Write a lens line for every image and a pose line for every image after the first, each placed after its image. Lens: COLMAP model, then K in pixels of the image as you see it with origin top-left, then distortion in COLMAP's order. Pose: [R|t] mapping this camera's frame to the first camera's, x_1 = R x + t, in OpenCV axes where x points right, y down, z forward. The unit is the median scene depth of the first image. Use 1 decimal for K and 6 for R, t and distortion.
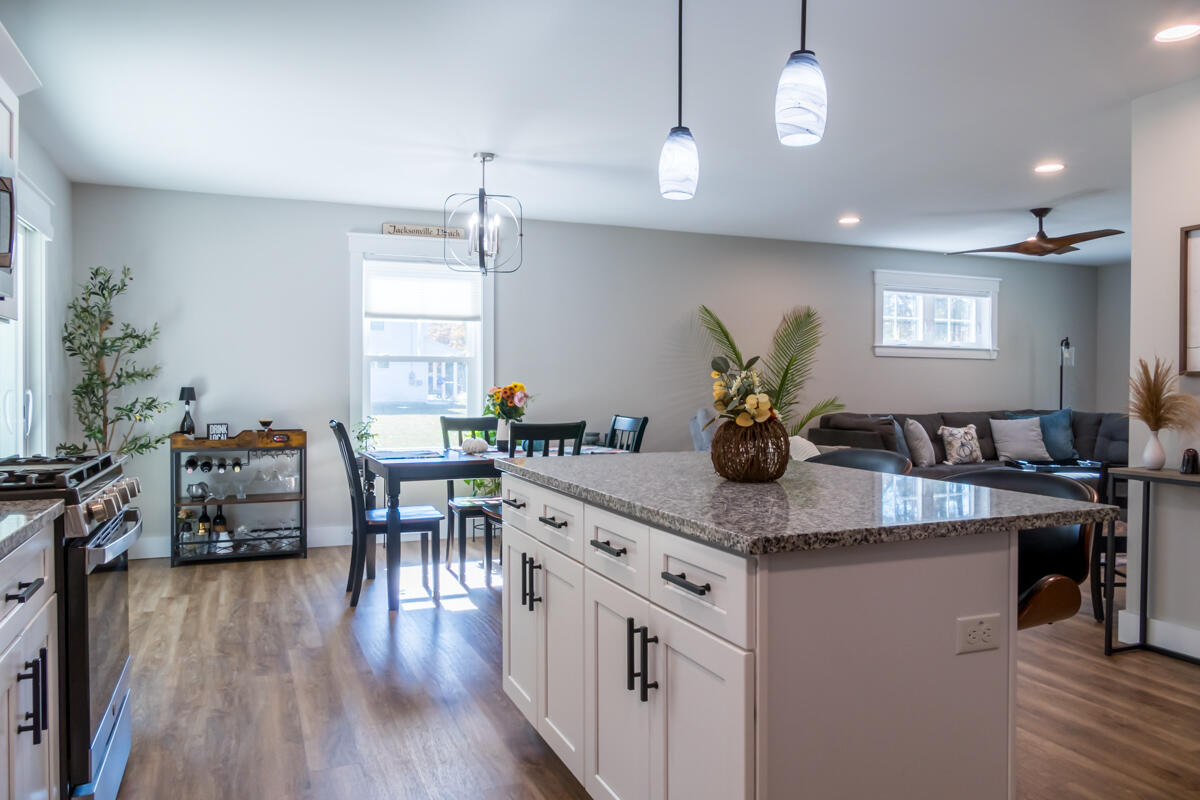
lens RADIAL K [[850.2, 0, 607.0], [0, 850.2, 391.5], [0, 0, 1]] dist [-0.023661, 0.001083]
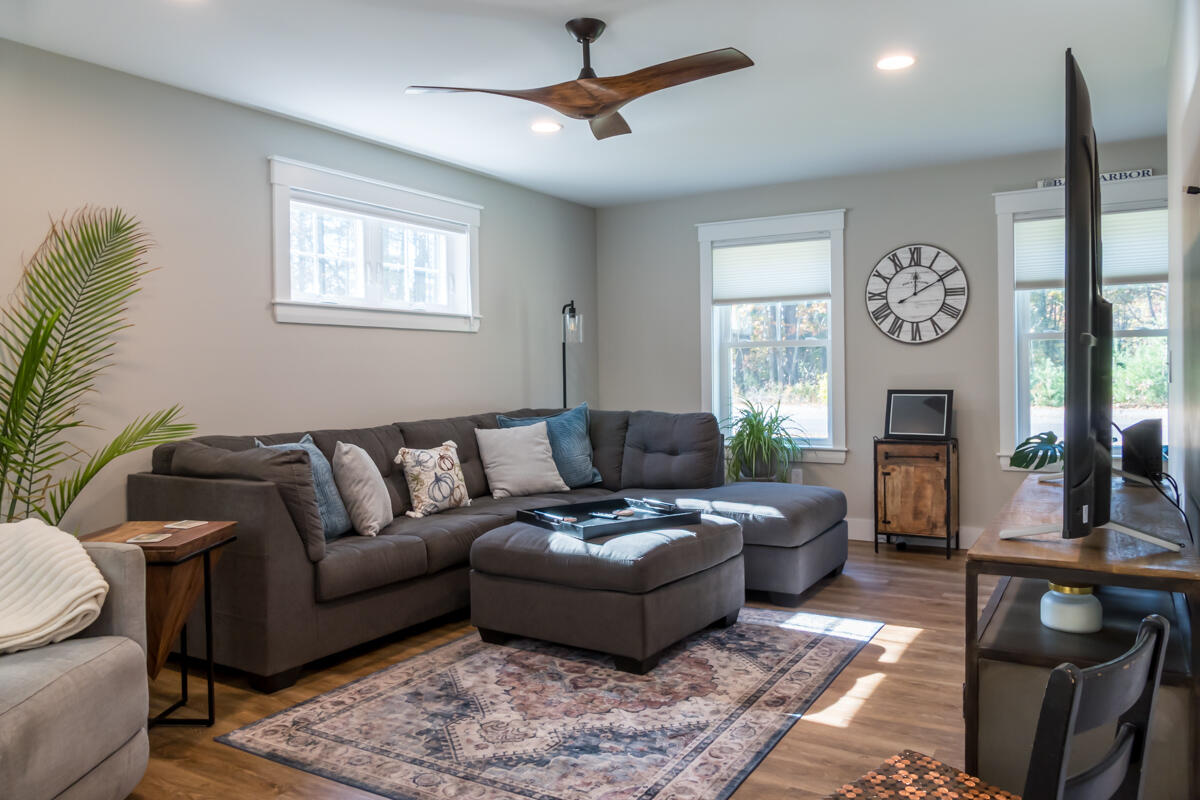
lens RADIAL K [[850.2, 0, 603.8], [0, 850.2, 390.1], [0, 0, 1]] dist [-0.023661, 0.001083]
pose [[0.810174, -0.030430, 0.585399, 0.173650], [0.022955, 0.999533, 0.020188, -0.005637], [-0.585739, -0.002918, 0.810494, 0.459933]]
